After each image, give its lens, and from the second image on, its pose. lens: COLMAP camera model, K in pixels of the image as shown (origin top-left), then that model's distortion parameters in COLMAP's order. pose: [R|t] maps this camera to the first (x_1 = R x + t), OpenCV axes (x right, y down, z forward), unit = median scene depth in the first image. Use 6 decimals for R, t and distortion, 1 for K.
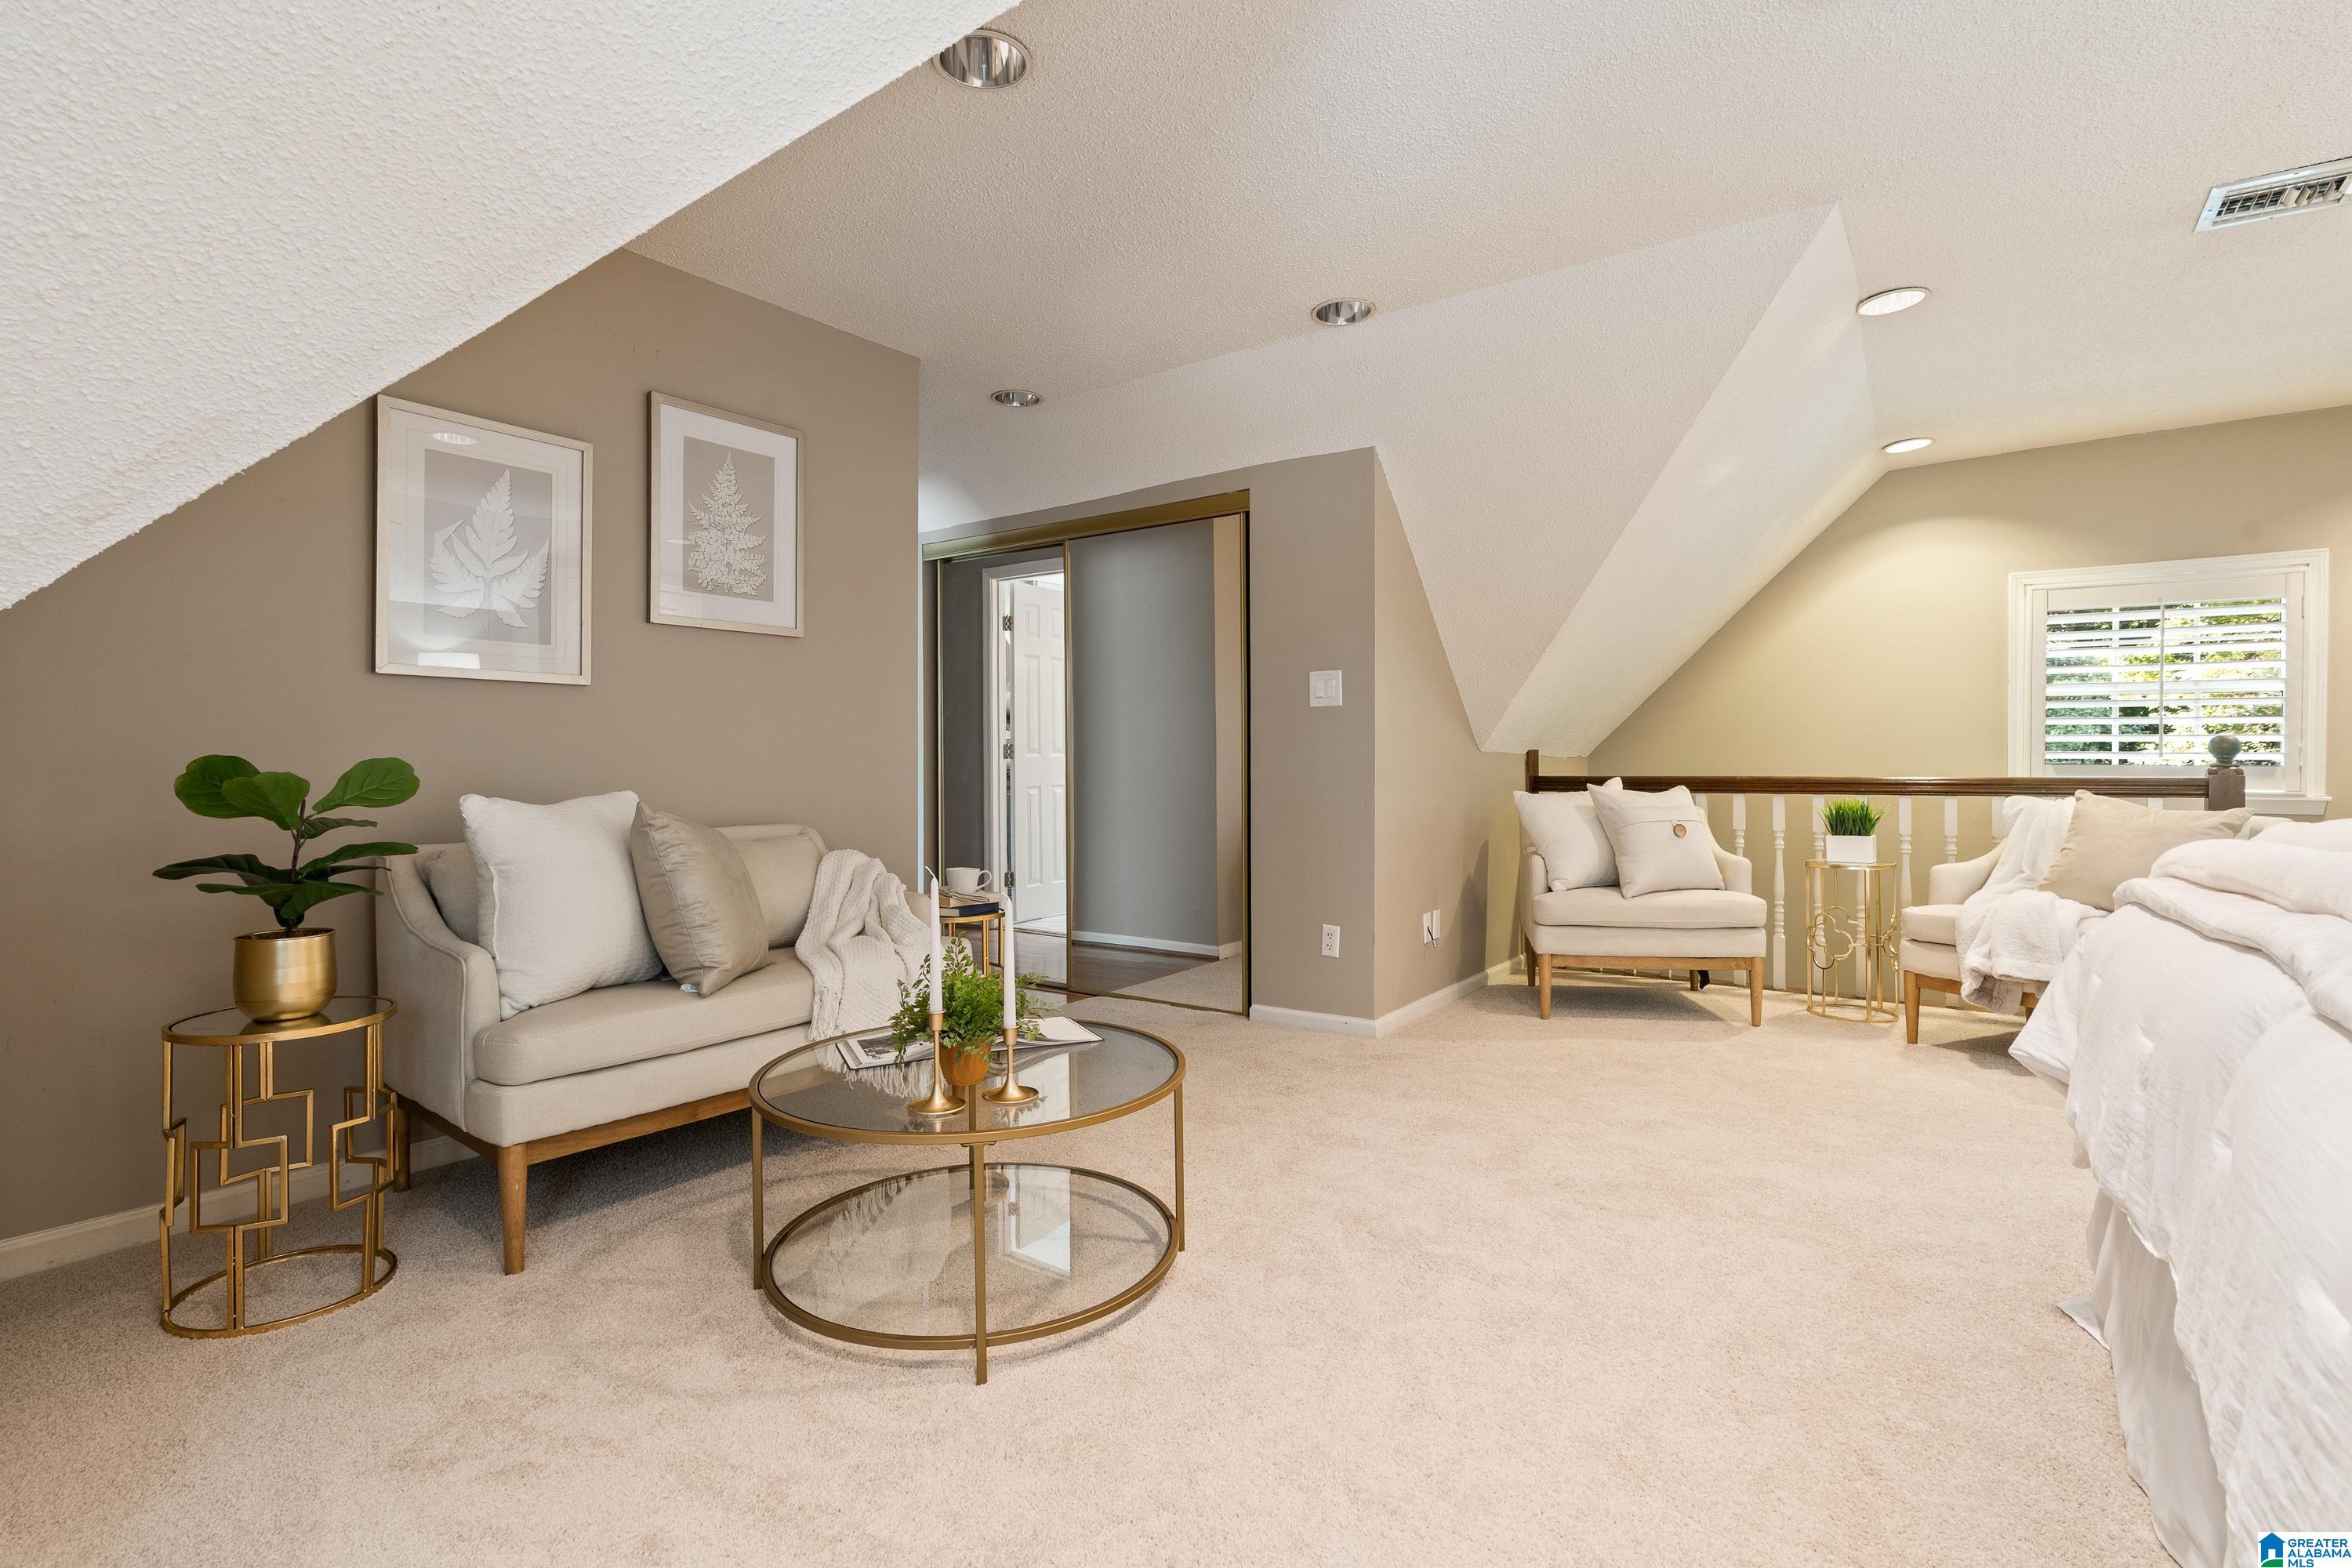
lens RADIAL K [[1092.1, 0, 1175.2], [0, 1092.1, 766.7], [0, 0, 1]] dist [-0.003905, 0.000327]
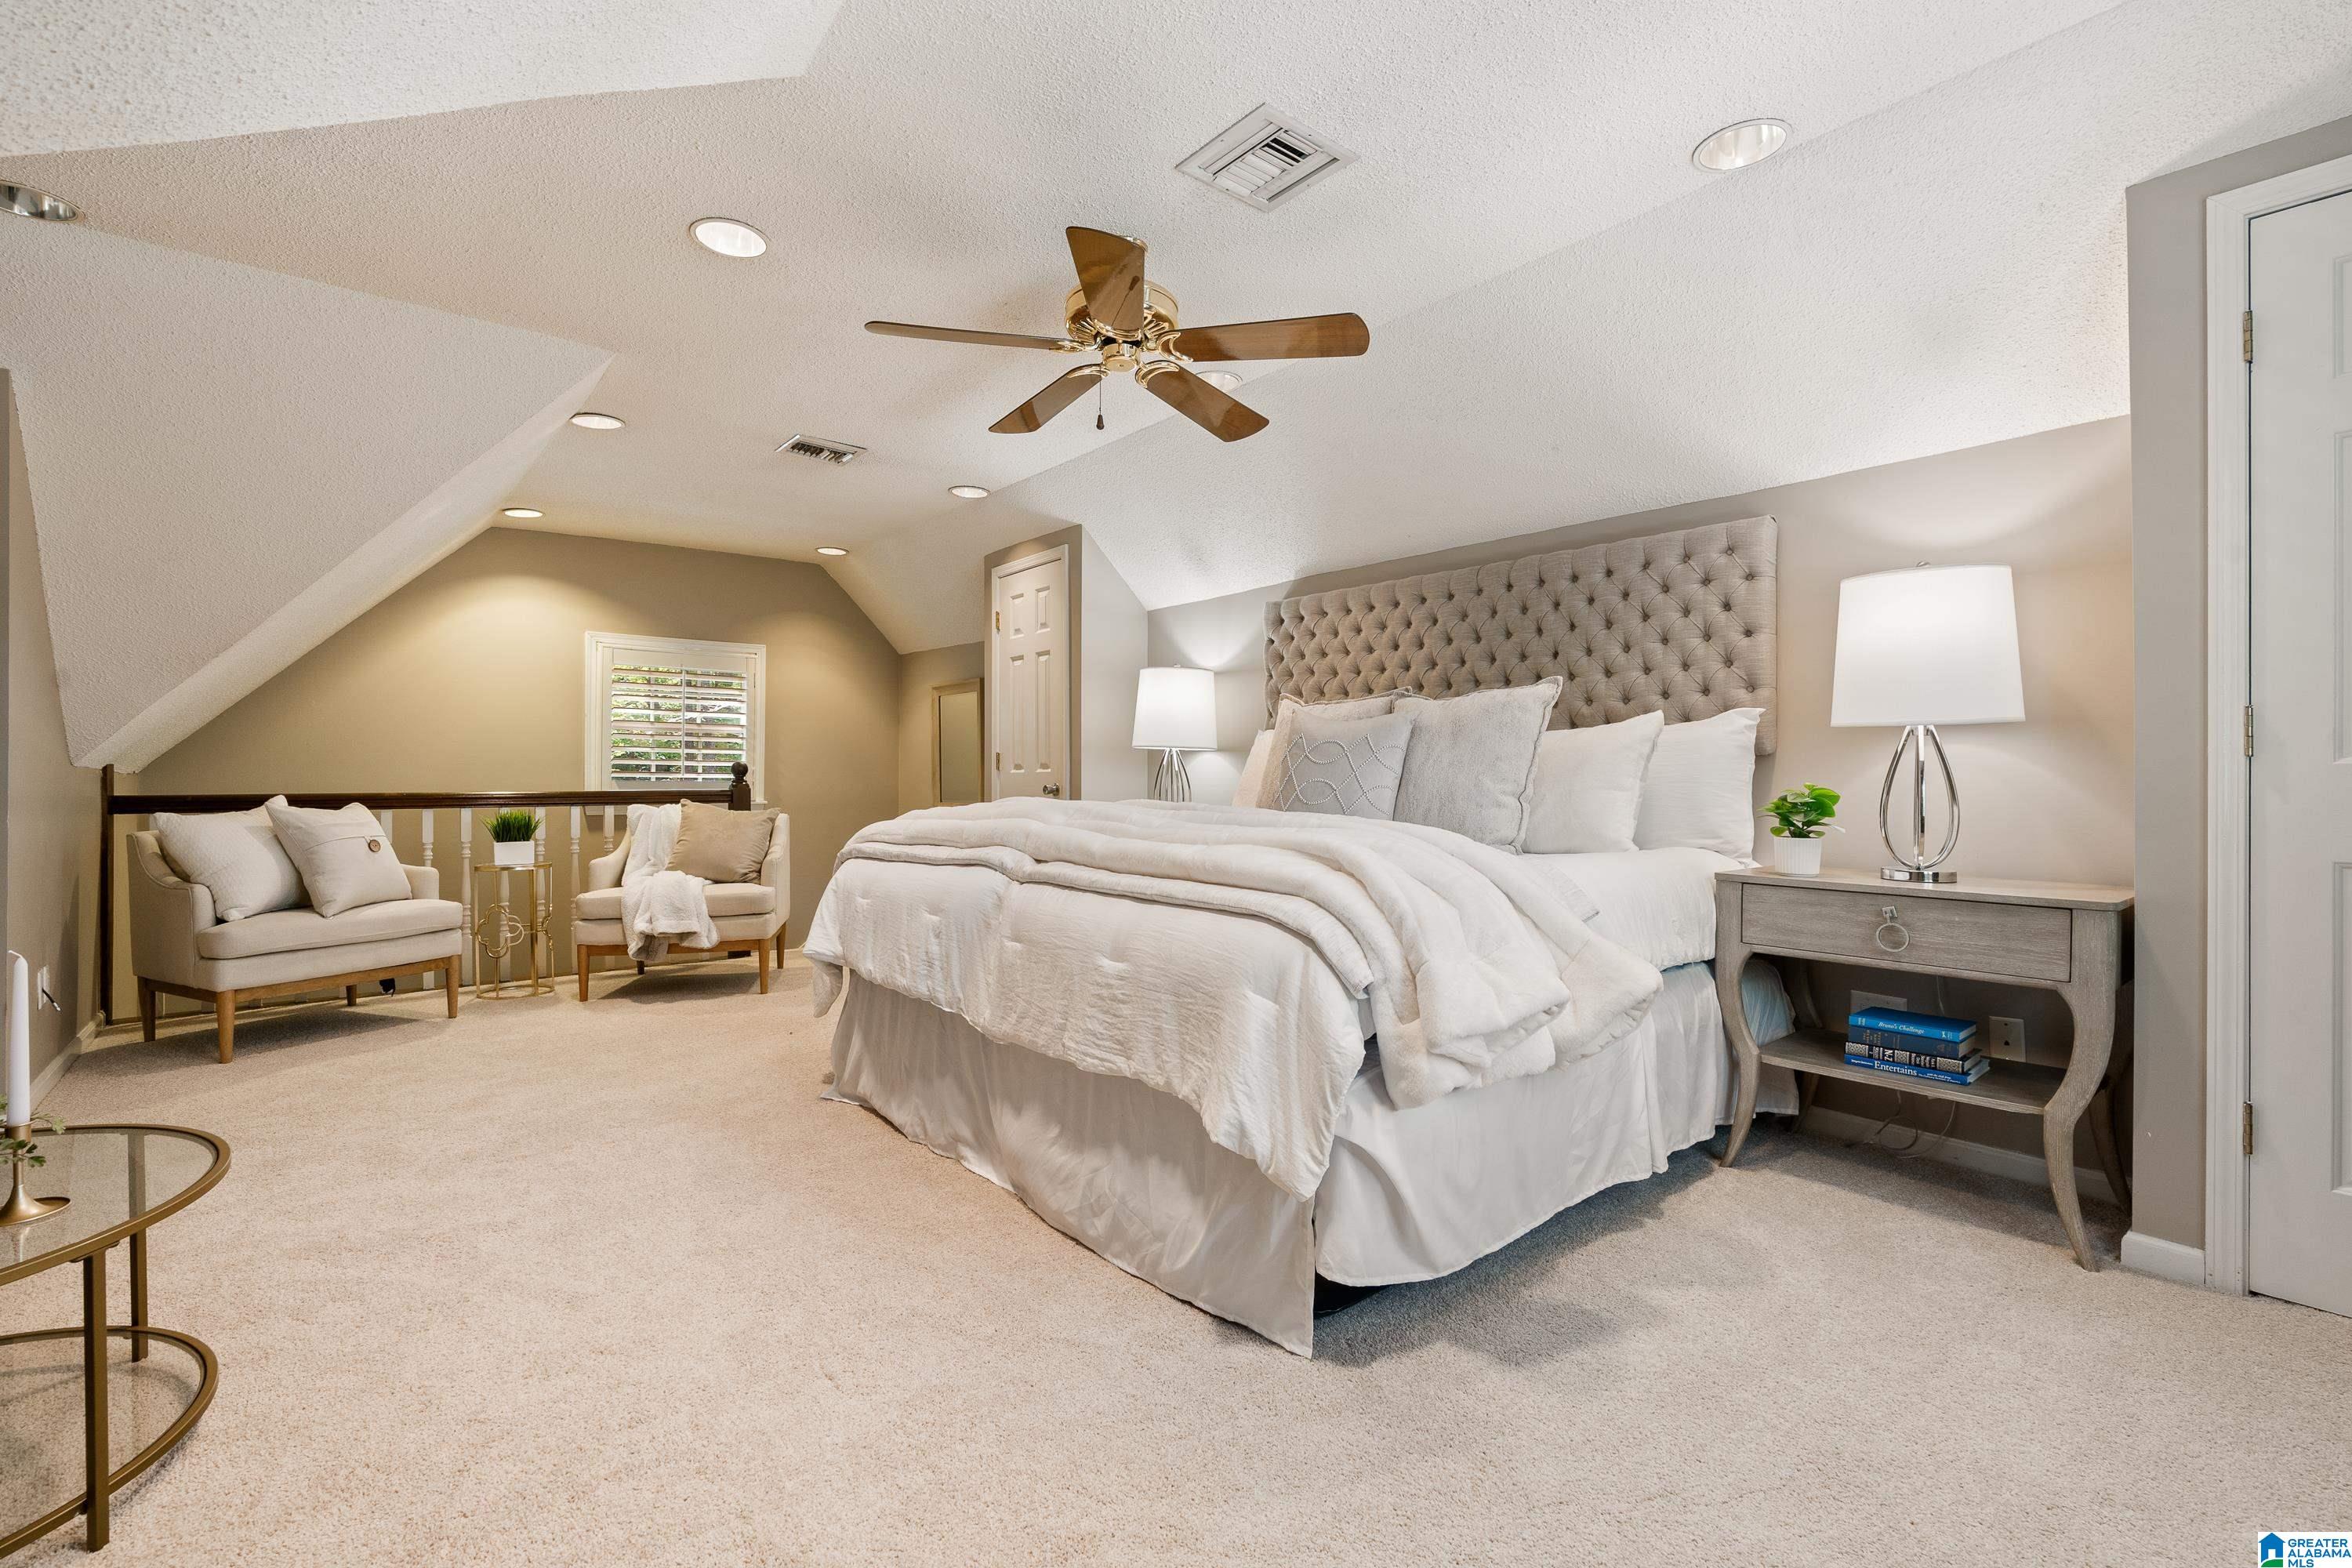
lens RADIAL K [[1092.1, 0, 1176.3], [0, 1092.1, 784.6], [0, 0, 1]] dist [-0.003905, 0.000327]
pose [[0.255301, -0.003557, 0.966855, -0.342057], [0.002551, 0.999992, 0.003005, -0.000286], [-0.966858, 0.001700, 0.255308, 0.009149]]
